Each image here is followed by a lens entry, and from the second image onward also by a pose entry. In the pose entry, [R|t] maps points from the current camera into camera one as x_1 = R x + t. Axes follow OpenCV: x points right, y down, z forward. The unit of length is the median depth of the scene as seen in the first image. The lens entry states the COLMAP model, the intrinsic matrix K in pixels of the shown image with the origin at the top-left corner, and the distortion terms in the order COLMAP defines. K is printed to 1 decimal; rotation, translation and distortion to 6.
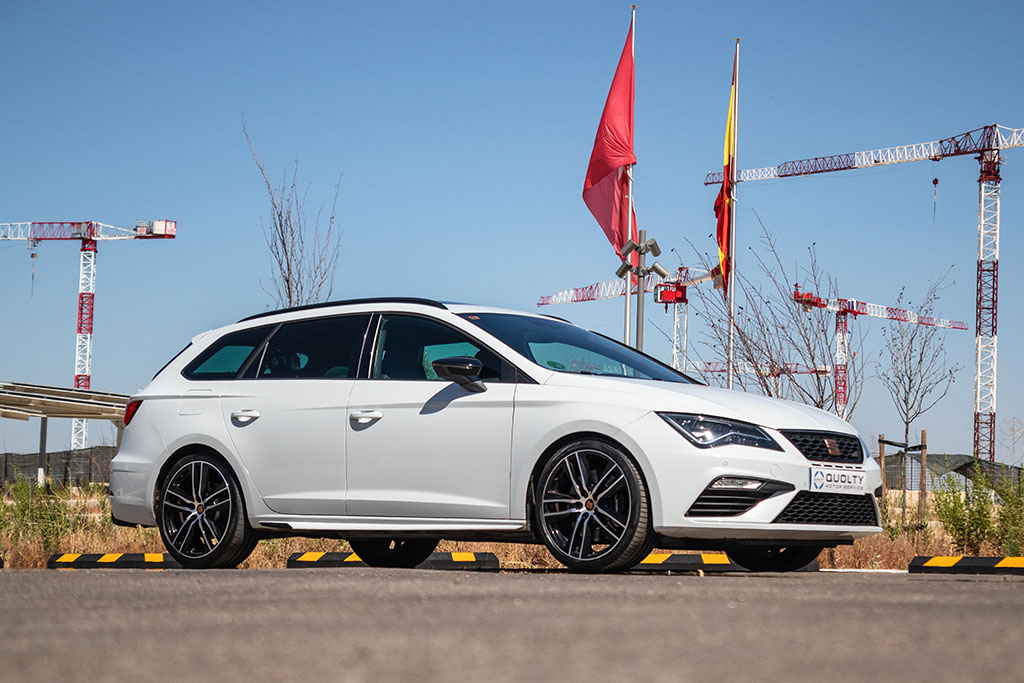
lens RADIAL K [[2430.8, 0, 510.5], [0, 2430.8, 341.8], [0, 0, 1]] dist [0.148761, 0.000000]
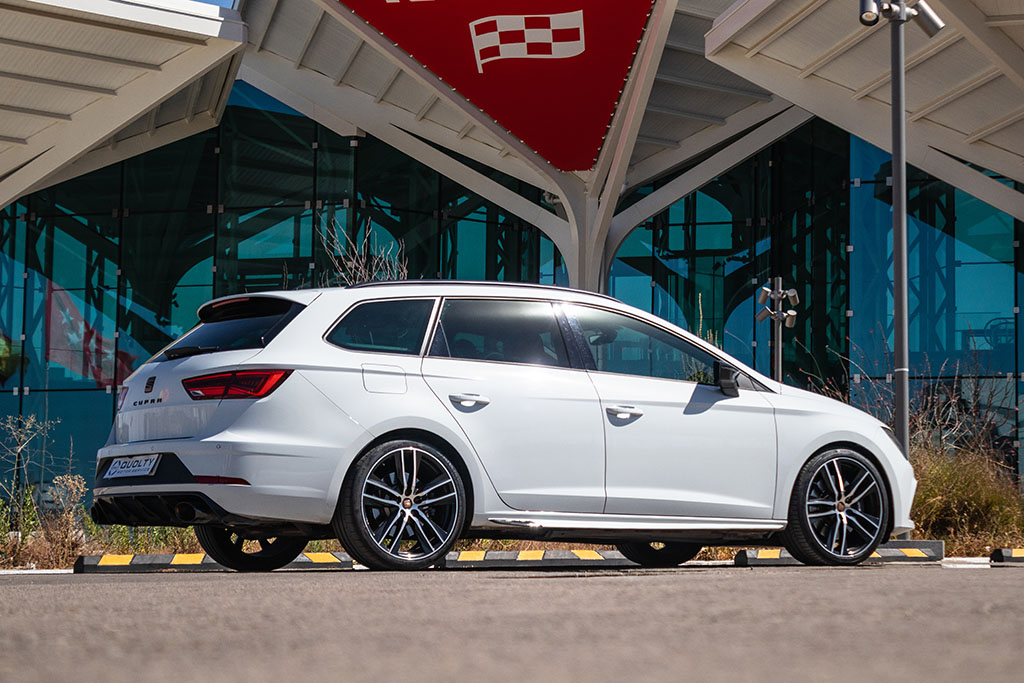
lens RADIAL K [[2360.7, 0, 596.2], [0, 2360.7, 349.3], [0, 0, 1]] dist [0.182684, 0.000000]
pose [[0.317471, 0.074312, 0.945352, -0.960801], [-0.075695, 0.995729, -0.052852, 0.056810], [-0.945242, -0.054780, 0.321740, 0.711769]]
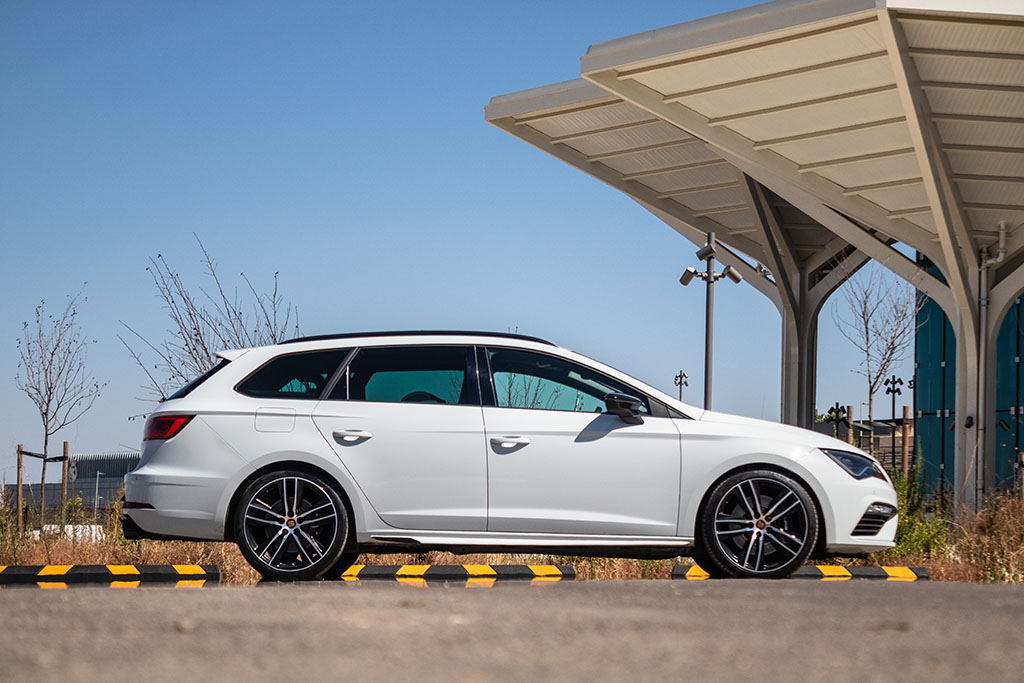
lens RADIAL K [[2551.5, 0, 507.3], [0, 2551.5, 340.0], [0, 0, 1]] dist [0.079910, 0.000000]
pose [[0.787487, 0.051394, 0.614185, -0.773558], [-0.051994, 0.998505, -0.016890, 0.004540], [-0.614134, -0.018633, 0.788982, 0.094542]]
